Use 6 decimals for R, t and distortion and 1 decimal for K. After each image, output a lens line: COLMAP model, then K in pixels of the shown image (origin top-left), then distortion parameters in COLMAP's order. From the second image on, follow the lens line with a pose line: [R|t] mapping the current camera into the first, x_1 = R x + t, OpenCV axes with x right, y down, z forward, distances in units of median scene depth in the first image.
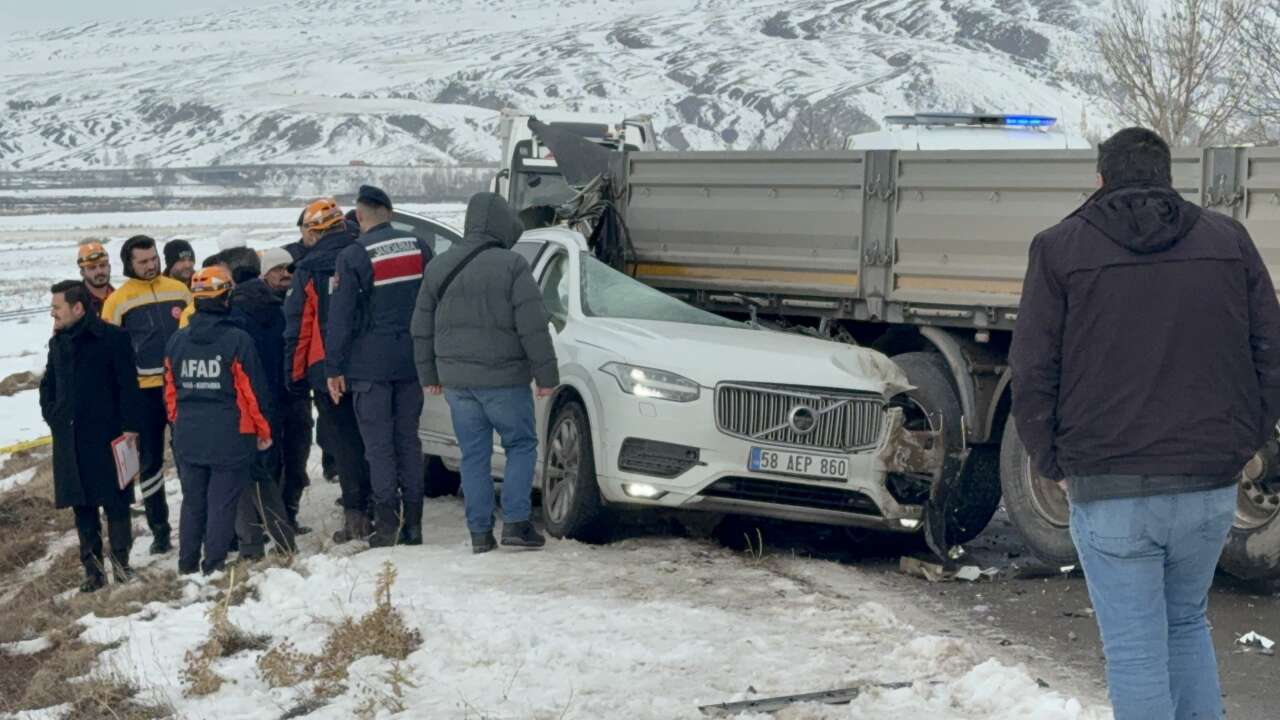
lens RADIAL K [[3289.3, 0, 640.0], [0, 3289.3, 360.0], [0, 0, 1]] dist [0.144978, 0.214491]
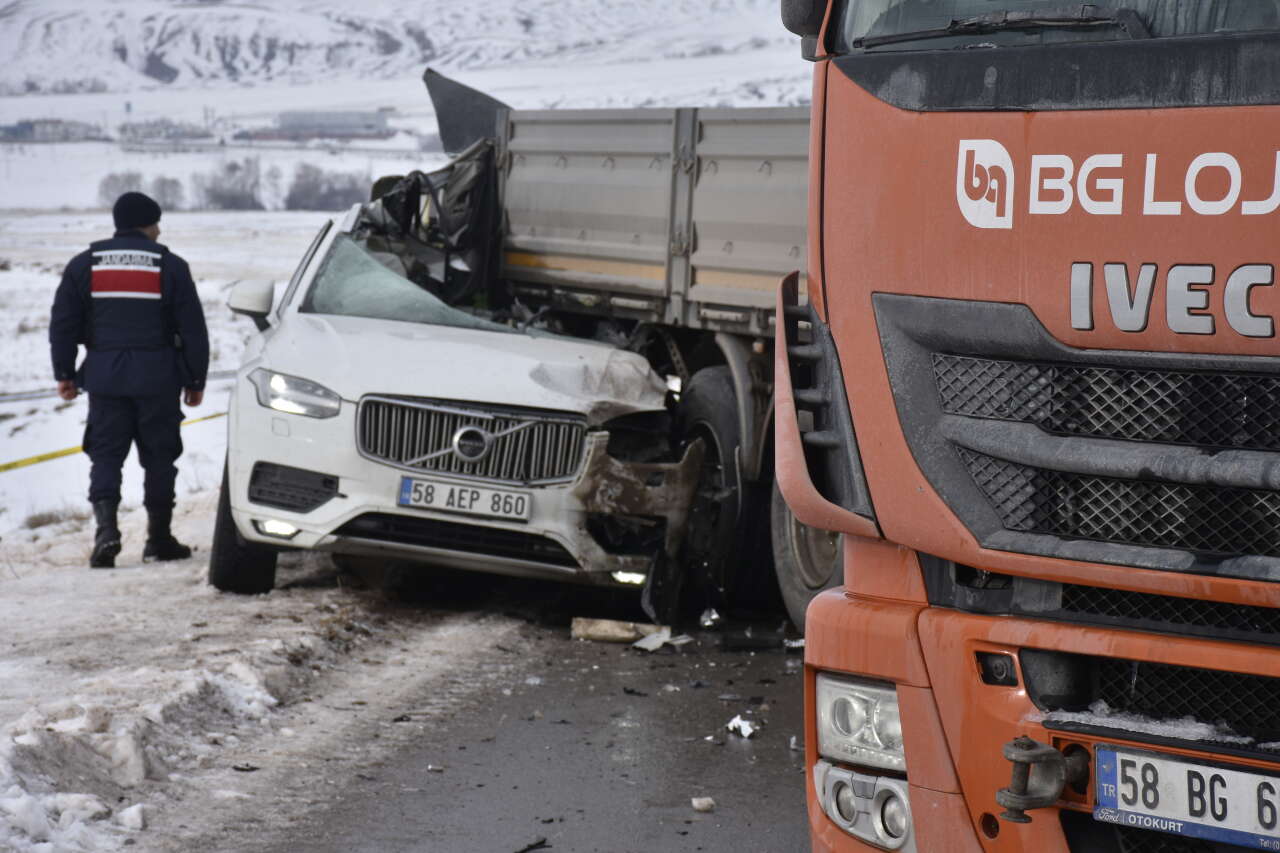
lens RADIAL K [[4249.2, 0, 640.0], [0, 4249.2, 426.5], [0, 0, 1]] dist [1.342227, 1.053818]
pose [[0.965418, 0.021110, -0.259852, 0.358274], [-0.019263, 0.999768, 0.009650, 0.003004], [0.259995, -0.004311, 0.965600, 0.007346]]
